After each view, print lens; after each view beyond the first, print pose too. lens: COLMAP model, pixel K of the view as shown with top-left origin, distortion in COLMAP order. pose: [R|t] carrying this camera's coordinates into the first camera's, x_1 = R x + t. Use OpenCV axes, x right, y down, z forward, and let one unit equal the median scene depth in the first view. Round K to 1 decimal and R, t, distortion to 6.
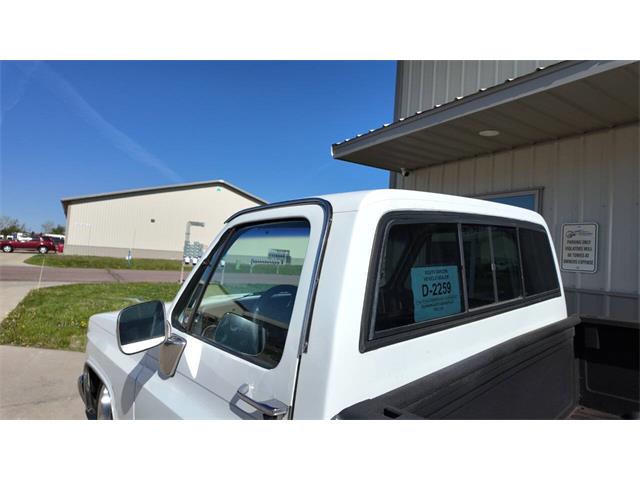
lens RADIAL K [[379.2, 0, 320.0], [0, 379.2, 240.0], [0, 0, 1]] dist [0.042049, -0.033003]
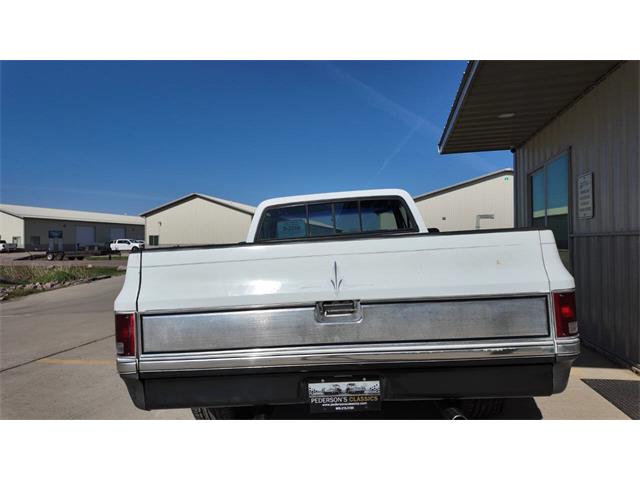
lens RADIAL K [[374.5, 0, 320.0], [0, 374.5, 240.0], [0, 0, 1]] dist [0.053283, -0.040480]
pose [[0.697291, -0.074342, -0.712923, 0.591549], [0.080913, 0.996413, -0.024765, 0.071443], [0.712207, -0.040417, 0.700805, -0.213904]]
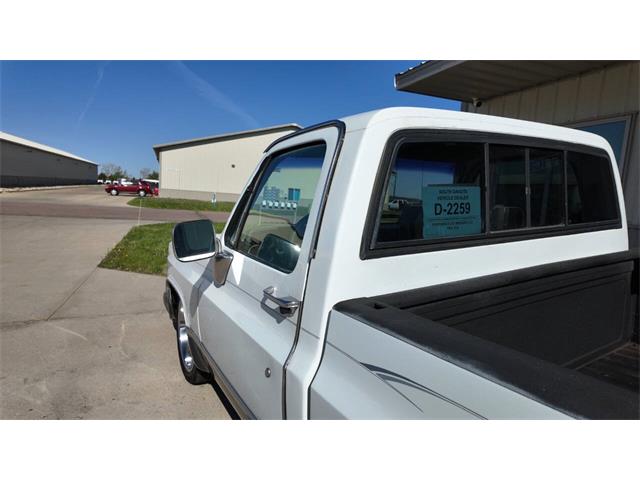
lens RADIAL K [[379.2, 0, 320.0], [0, 379.2, 240.0], [0, 0, 1]] dist [0.042049, -0.033003]
pose [[0.981183, 0.023104, -0.191694, 0.035668], [0.004921, 0.989500, 0.144450, 0.014282], [0.193019, -0.142675, 0.970766, -0.016075]]
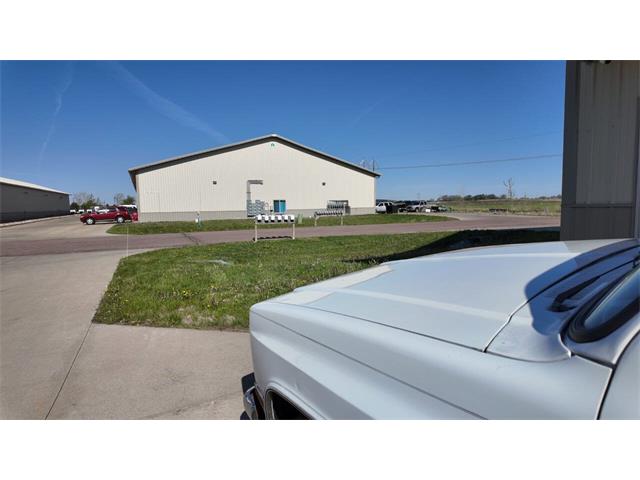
lens RADIAL K [[374.5, 0, 320.0], [0, 374.5, 240.0], [0, 0, 1]] dist [0.053283, -0.040480]
pose [[0.987124, -0.074657, -0.141463, -0.197486], [0.092592, 0.987857, 0.124761, 0.011221], [0.130431, -0.136253, 0.982050, 0.211544]]
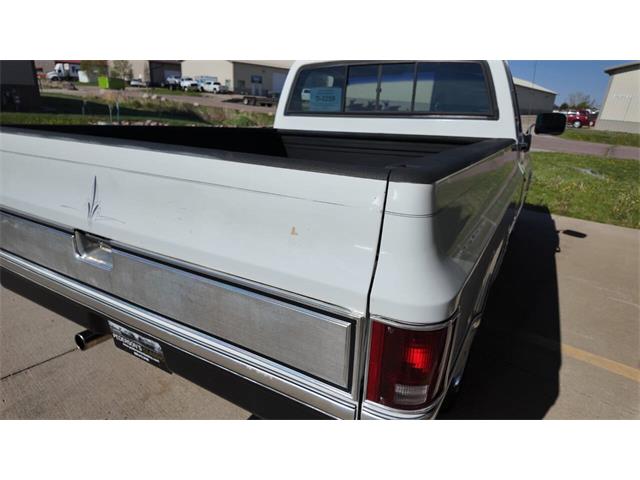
lens RADIAL K [[384.1, 0, 320.0], [0, 384.1, 240.0], [0, 0, 1]] dist [0.000992, 0.004872]
pose [[0.307857, 0.297973, -0.903569, 0.613565], [-0.010166, 0.950669, 0.310042, 0.051008], [0.951378, -0.086263, 0.295699, 0.044580]]
